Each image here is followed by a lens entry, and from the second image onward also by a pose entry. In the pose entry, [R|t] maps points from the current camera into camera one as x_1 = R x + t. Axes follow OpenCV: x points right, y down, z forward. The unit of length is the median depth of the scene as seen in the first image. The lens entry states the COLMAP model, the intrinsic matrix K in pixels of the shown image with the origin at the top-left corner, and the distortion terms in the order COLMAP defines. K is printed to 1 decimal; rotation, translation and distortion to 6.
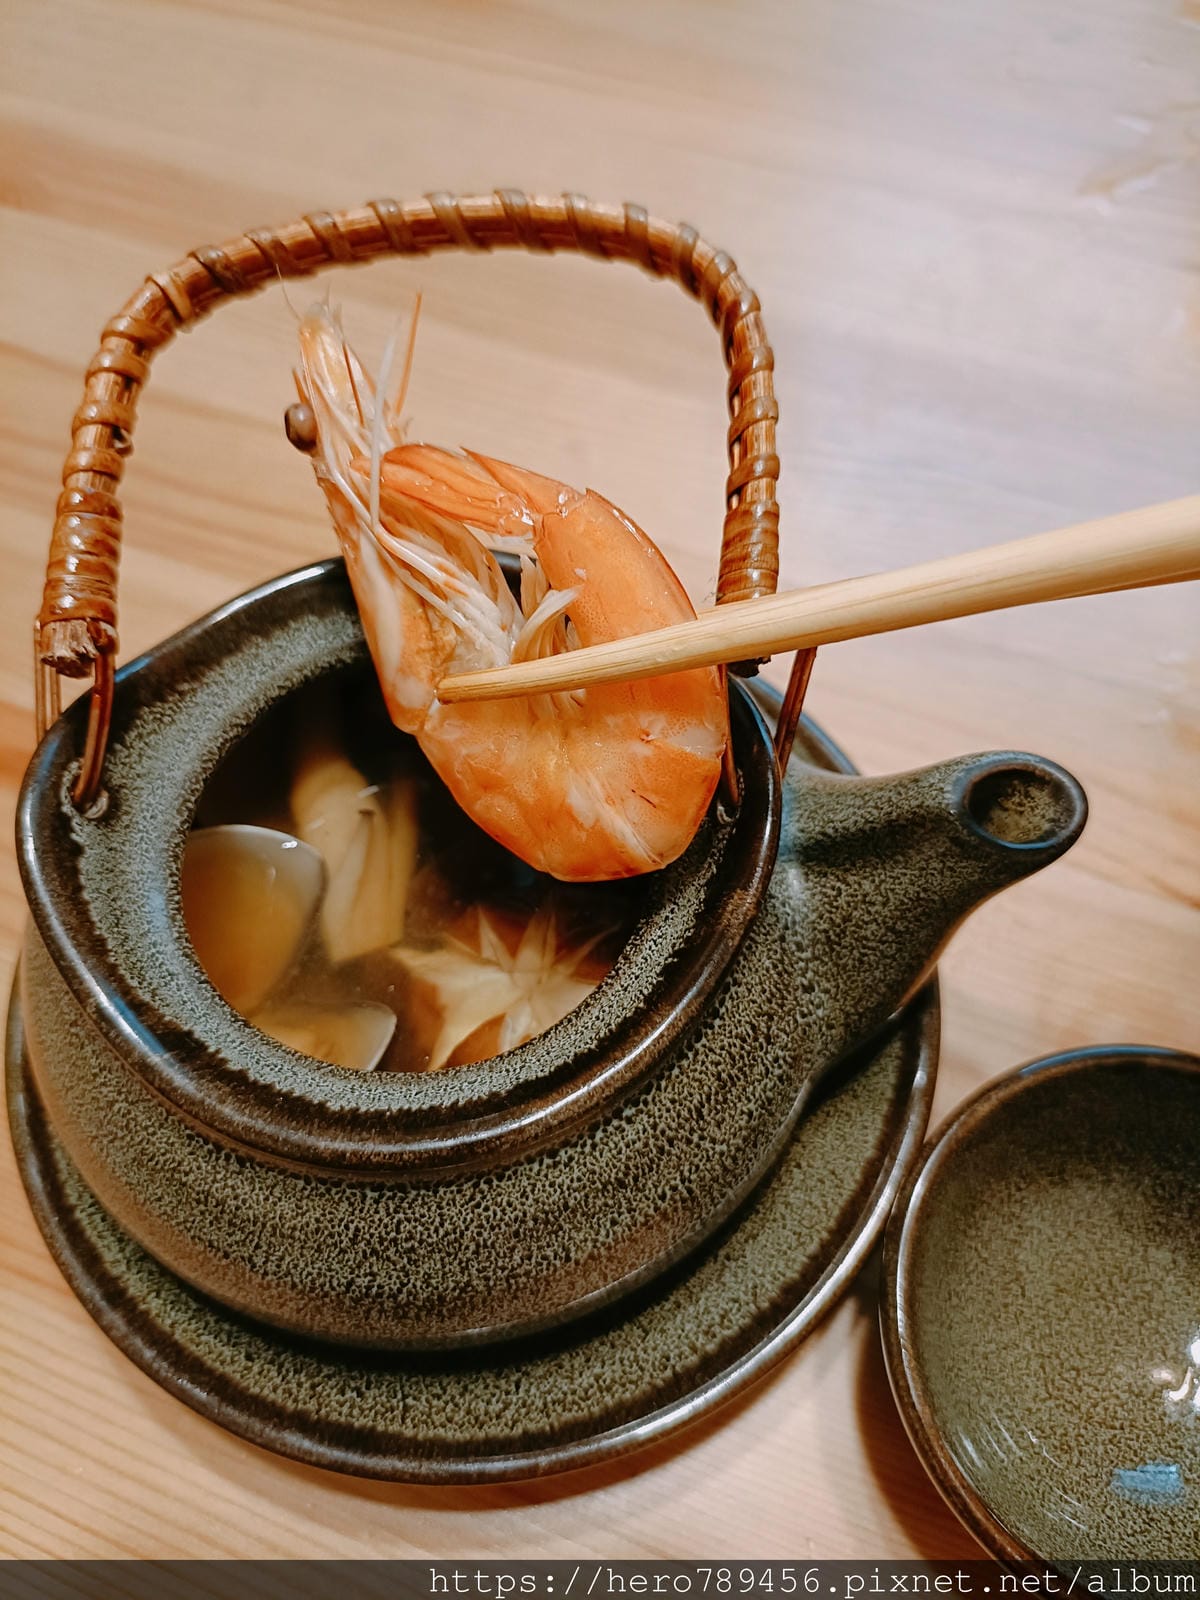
lens RADIAL K [[1213.1, 0, 600.5], [0, 1213.1, 801.3], [0, 0, 1]] dist [0.037056, 0.011033]
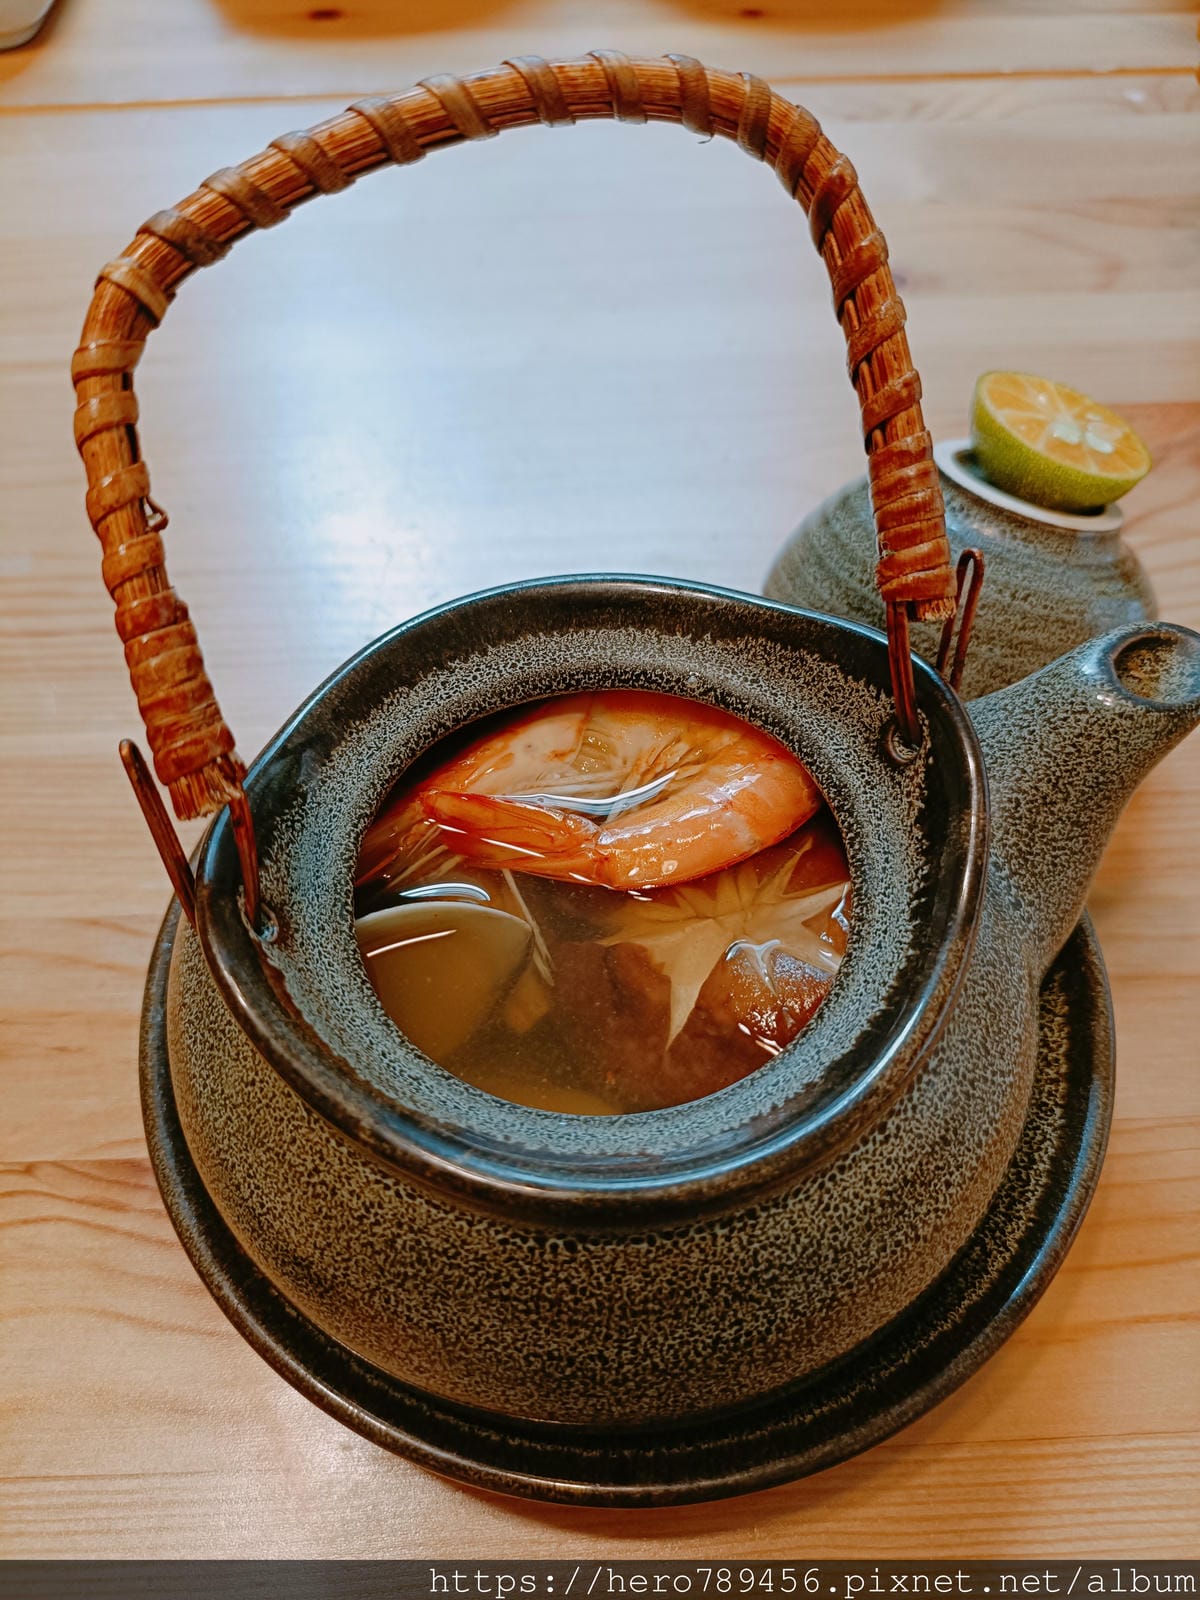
lens RADIAL K [[1213.1, 0, 599.5], [0, 1213.1, 799.8], [0, 0, 1]] dist [0.037056, 0.011033]
pose [[0.944337, -0.268688, 0.189825, -0.348302], [0.285439, 0.956071, -0.066727, 0.044699], [-0.163558, 0.117196, 0.979548, 0.075589]]
